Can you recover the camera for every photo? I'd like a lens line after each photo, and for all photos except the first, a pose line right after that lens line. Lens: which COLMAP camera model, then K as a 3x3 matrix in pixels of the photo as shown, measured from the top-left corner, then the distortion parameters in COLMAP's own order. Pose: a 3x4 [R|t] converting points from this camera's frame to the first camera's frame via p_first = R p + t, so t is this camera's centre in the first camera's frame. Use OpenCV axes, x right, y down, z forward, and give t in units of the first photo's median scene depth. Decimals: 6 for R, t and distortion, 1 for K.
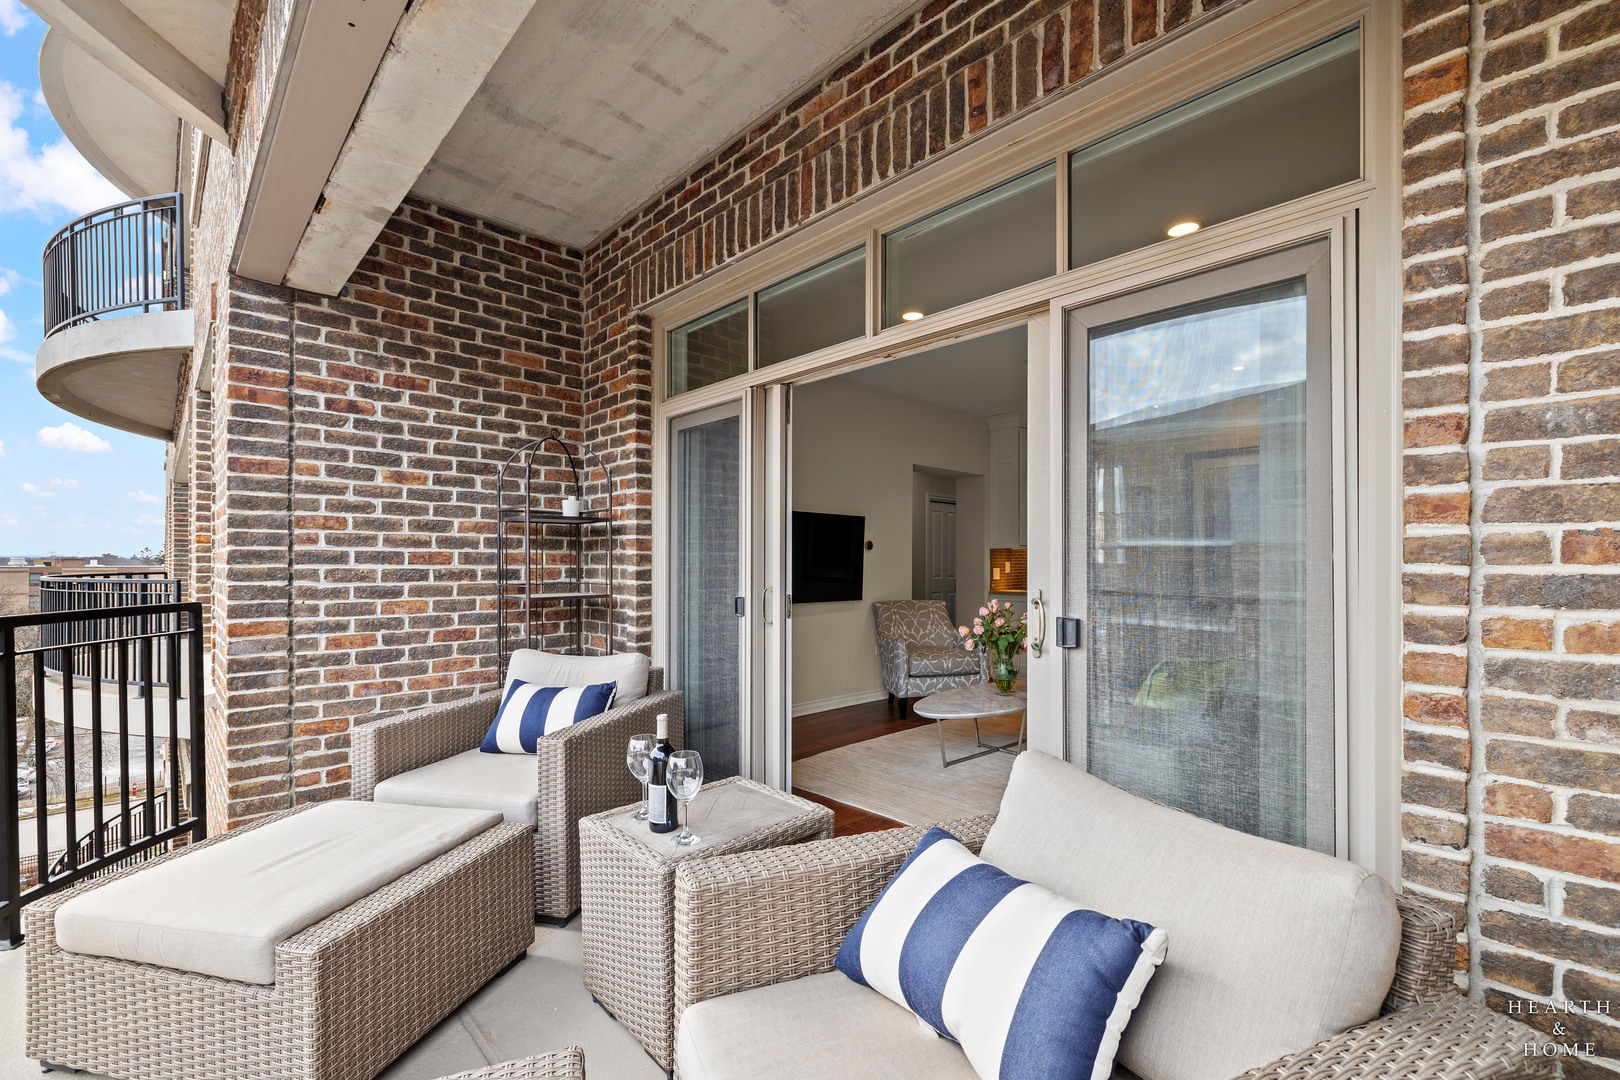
lens RADIAL K [[688.1, 0, 807.5], [0, 688.1, 547.5], [0, 0, 1]] dist [-0.001170, 0.000175]
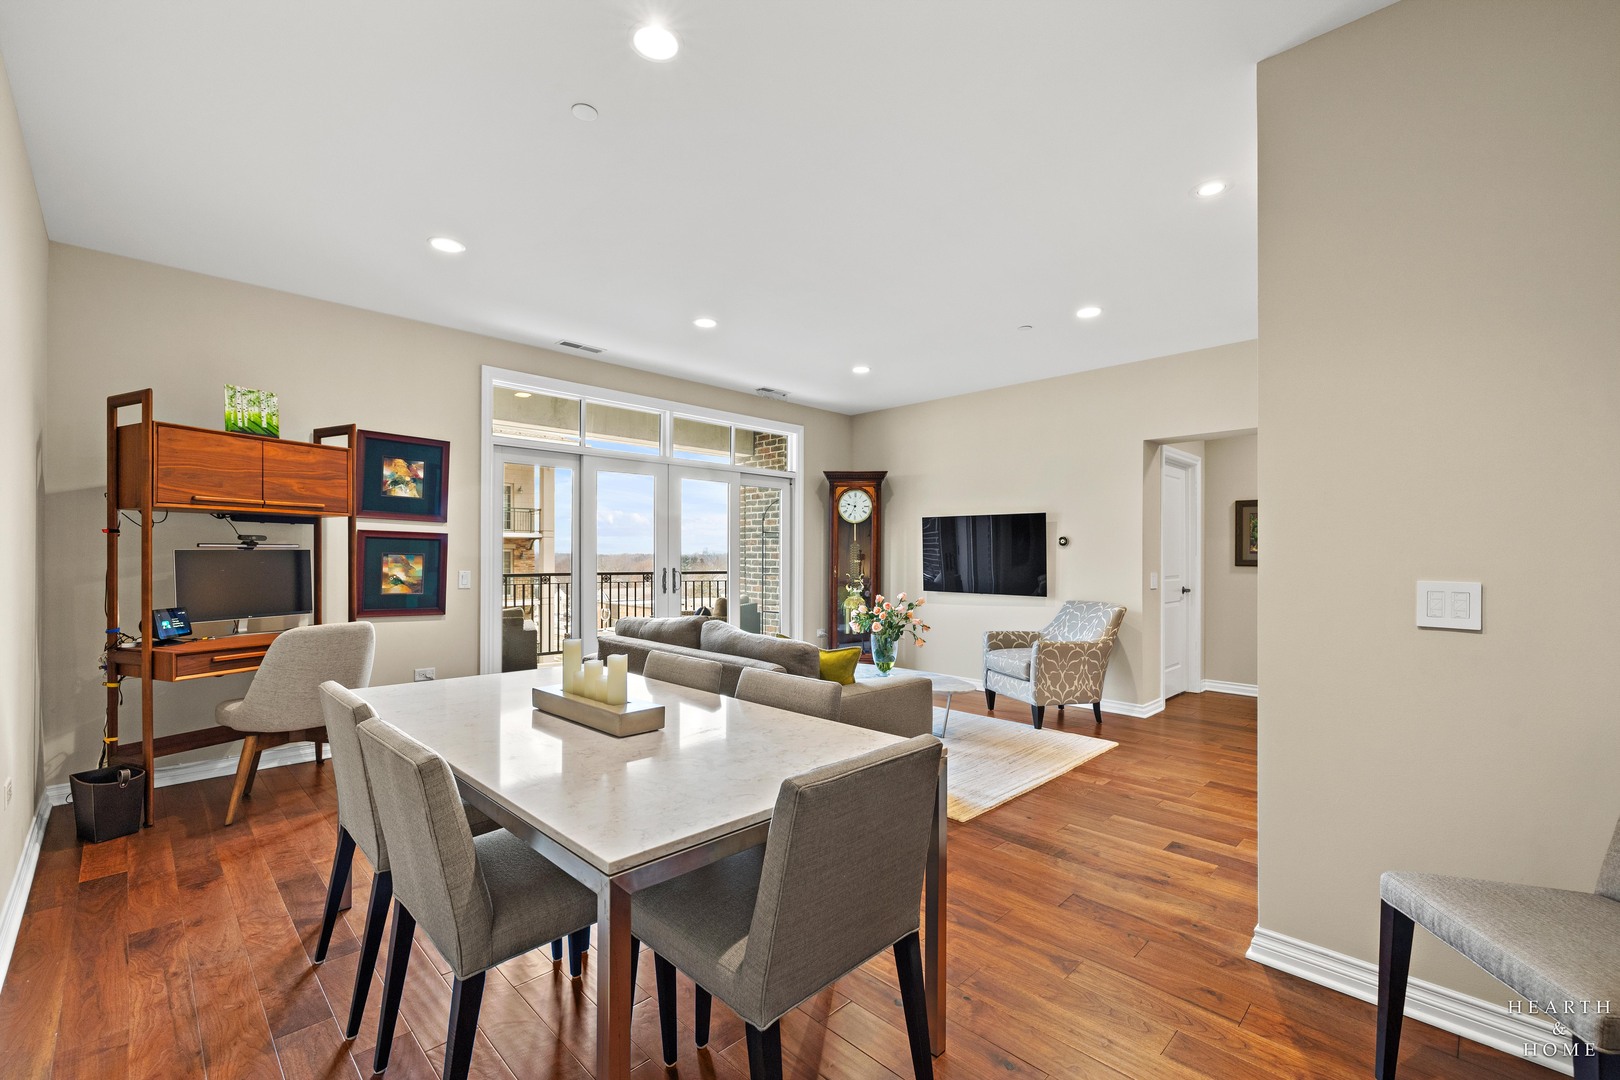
lens RADIAL K [[692.0, 0, 796.2], [0, 692.0, 545.3], [0, 0, 1]] dist [0.002426, -0.000559]
pose [[0.020130, -0.018698, -0.999623, 1.988914], [0.016811, 0.999690, -0.018360, 0.026205], [0.999656, -0.016435, 0.020438, 1.142548]]
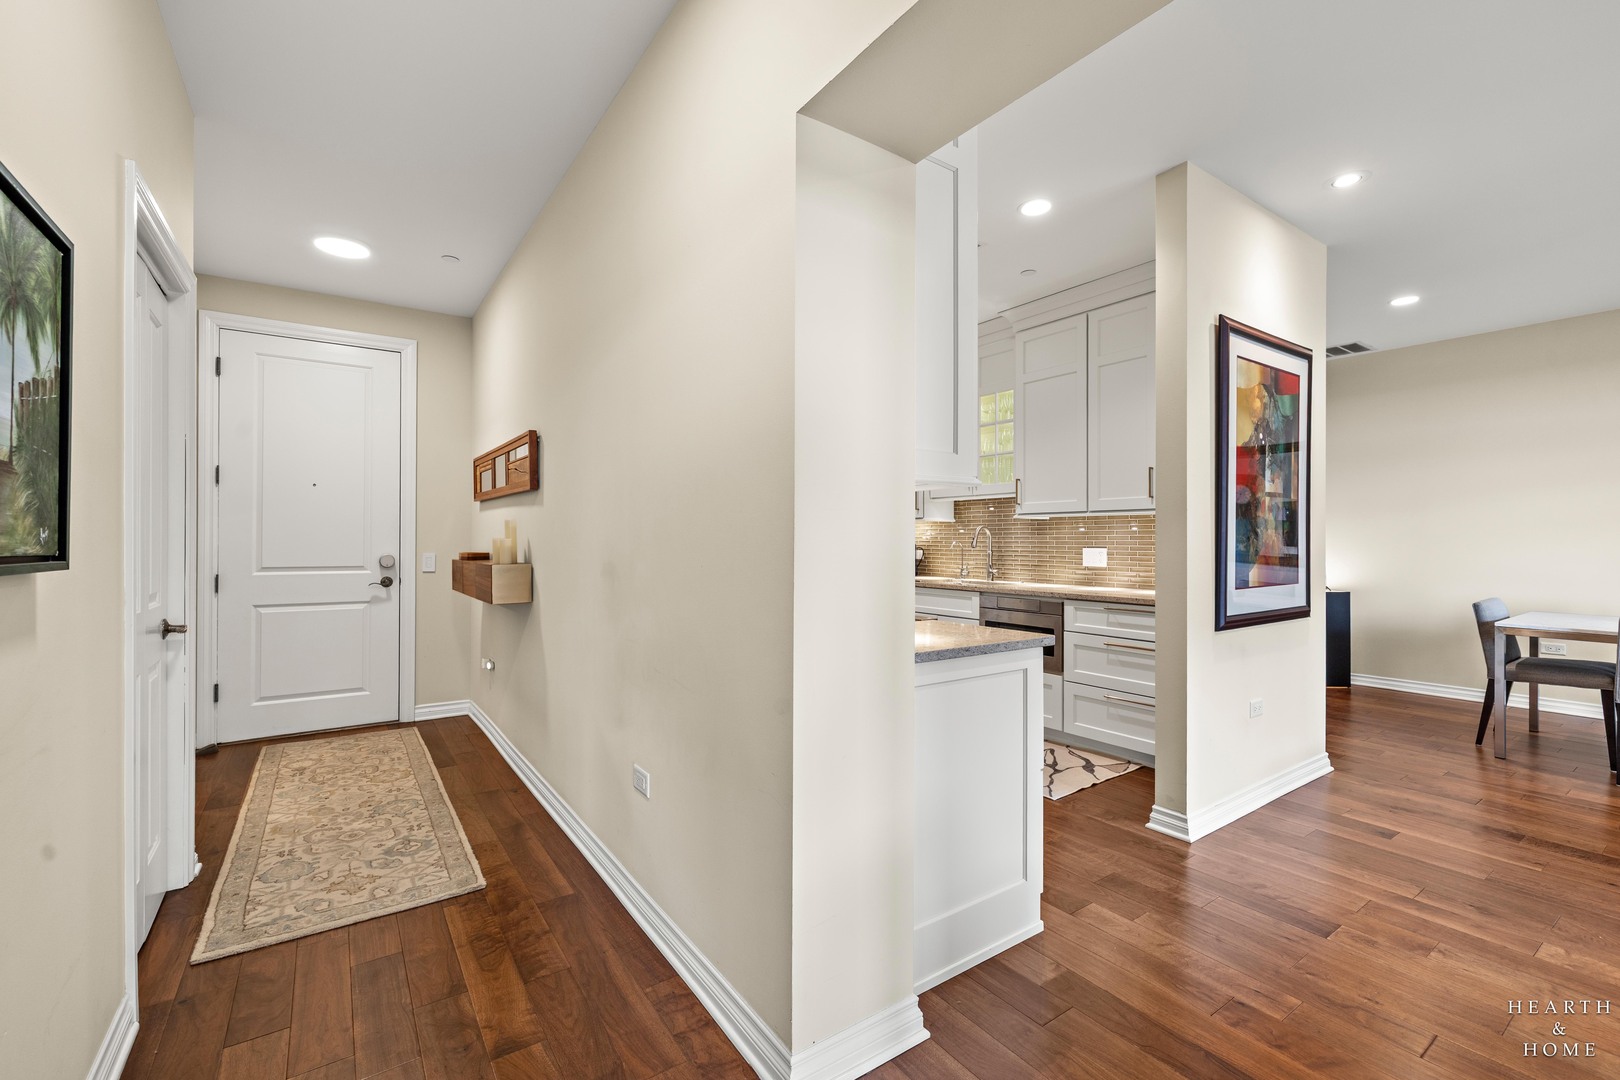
lens RADIAL K [[688.1, 0, 807.5], [0, 688.1, 547.5], [0, 0, 1]] dist [-0.001170, 0.000175]
pose [[0.149333, -0.013851, 0.988690, 0.037586], [-0.019139, 0.999674, 0.016896, 0.049445], [-0.988602, -0.021446, 0.149019, 2.303115]]
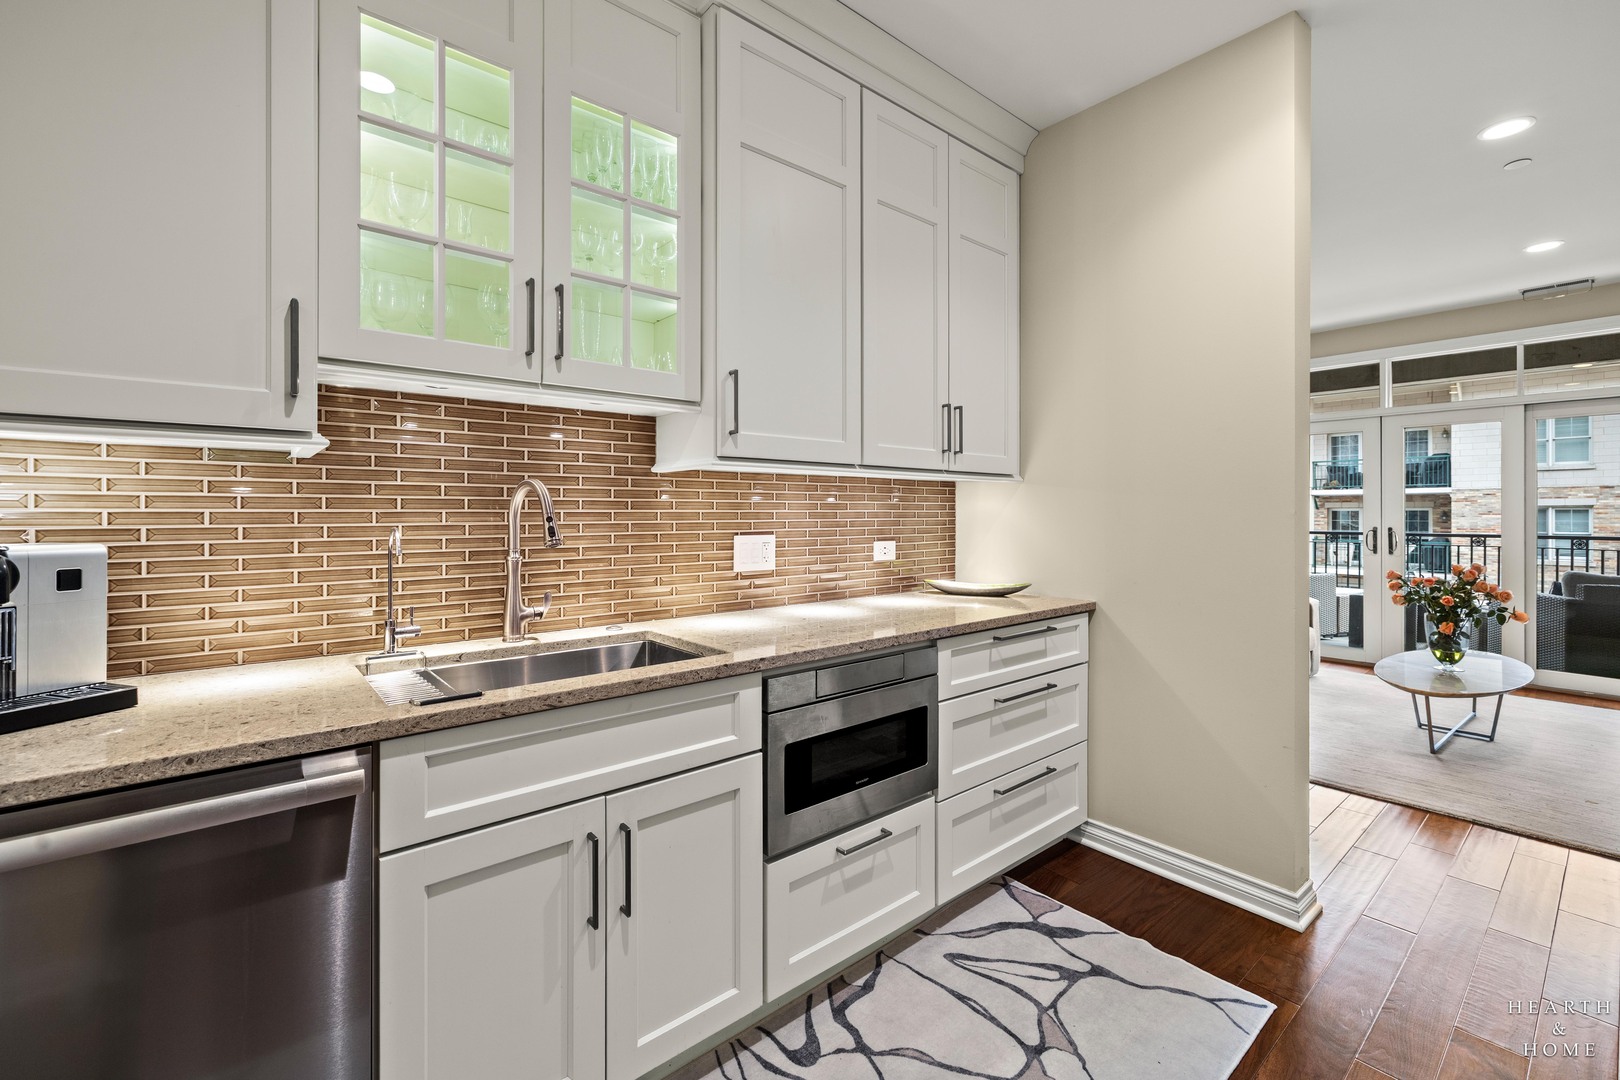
lens RADIAL K [[689.9, 0, 807.0], [0, 689.9, 510.2], [0, 0, 1]] dist [0.005726, 0.000409]
pose [[-0.998534, -0.004792, 0.053913, 1.461905], [-0.006044, 0.999715, -0.023081, 0.053273], [-0.053787, -0.023373, -0.998279, 2.670615]]
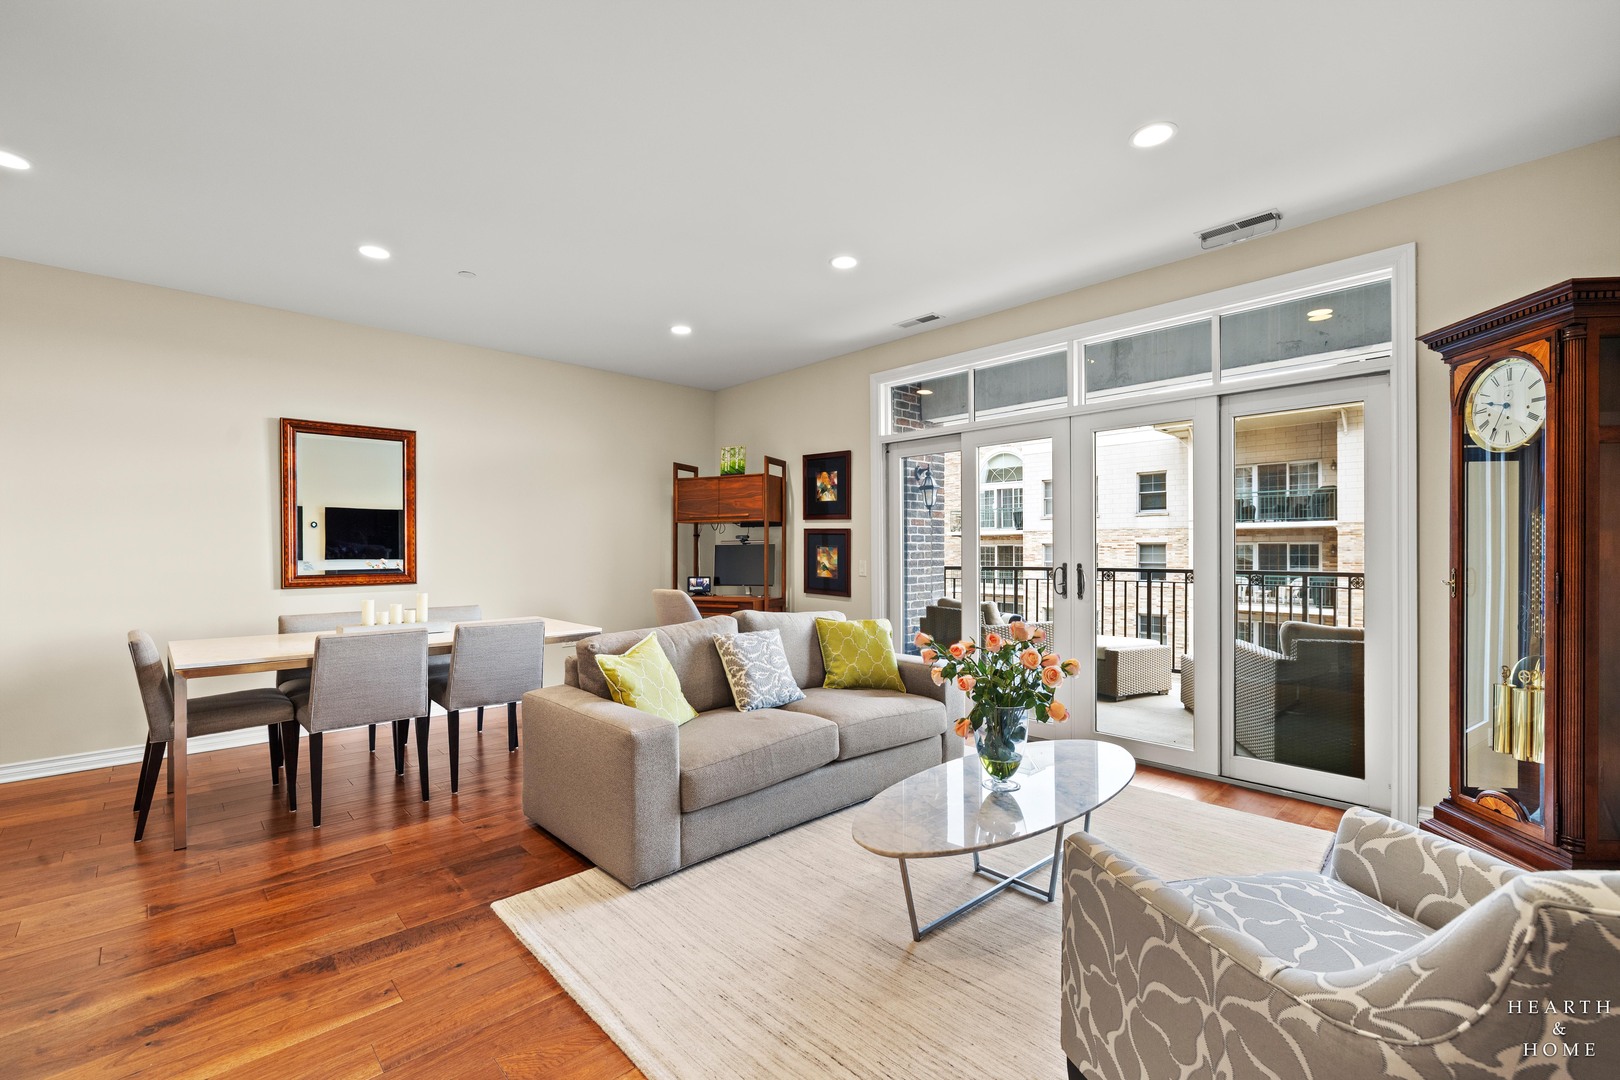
lens RADIAL K [[692.0, 0, 796.2], [0, 692.0, 545.3], [0, 0, 1]] dist [0.002426, -0.000559]
pose [[-0.999978, -0.001745, 0.006445, 0.619251], [-0.001906, 0.999681, -0.025181, 0.047629], [-0.006399, -0.025193, -0.999662, 2.168304]]
